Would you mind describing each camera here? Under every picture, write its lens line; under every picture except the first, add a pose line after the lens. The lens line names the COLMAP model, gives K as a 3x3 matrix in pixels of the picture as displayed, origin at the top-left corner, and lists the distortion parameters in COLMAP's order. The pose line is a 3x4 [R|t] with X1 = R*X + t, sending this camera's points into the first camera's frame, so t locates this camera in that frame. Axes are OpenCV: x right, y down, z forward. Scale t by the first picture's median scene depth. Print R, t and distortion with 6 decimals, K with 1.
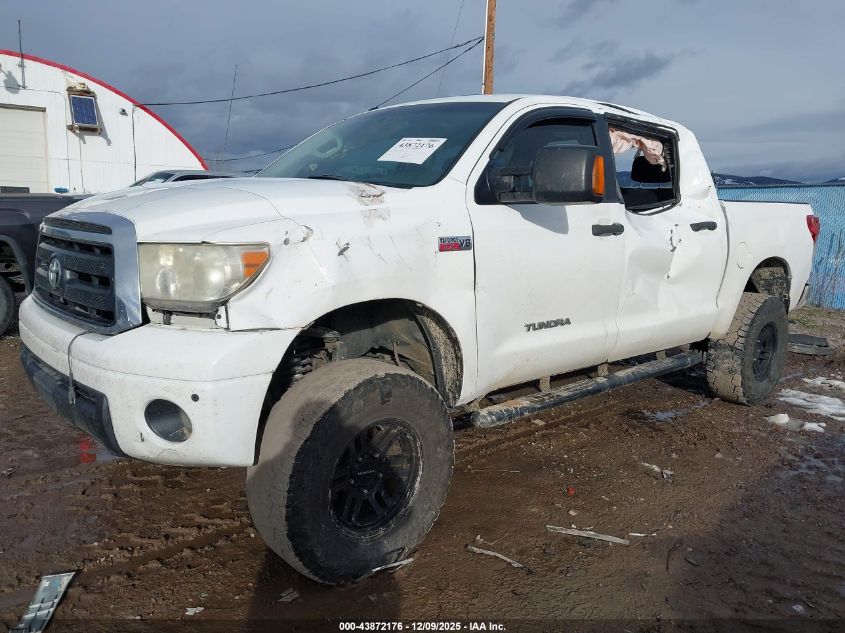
lens RADIAL K [[699.6, 0, 416.4], [0, 699.6, 319.4], [0, 0, 1]] dist [0.002821, 0.006739]
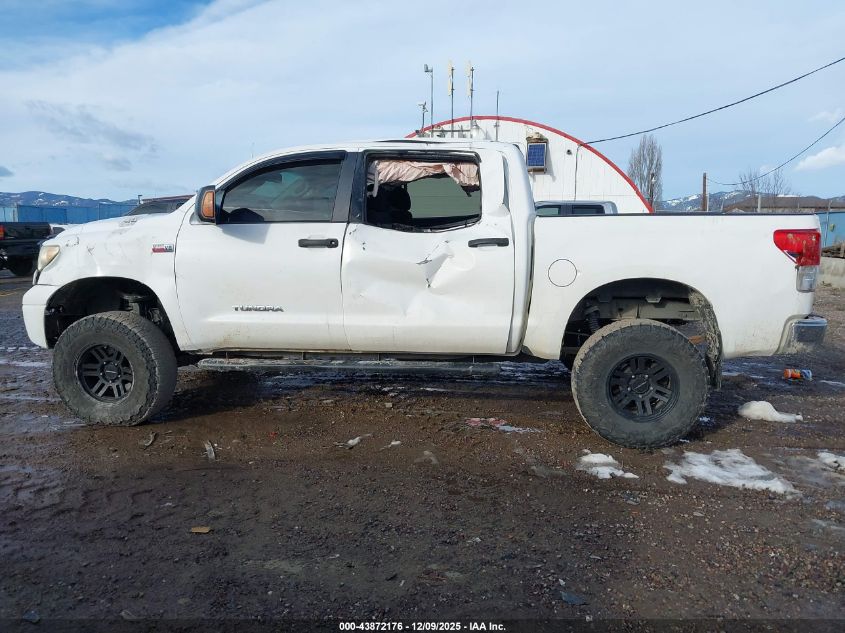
lens RADIAL K [[699.6, 0, 416.4], [0, 699.6, 319.4], [0, 0, 1]] dist [0.002821, 0.006739]
pose [[0.630638, 0.084868, -0.771423, 1.162264], [-0.114531, 0.993296, 0.015648, -0.024414], [0.767580, 0.078484, 0.636130, 0.272699]]
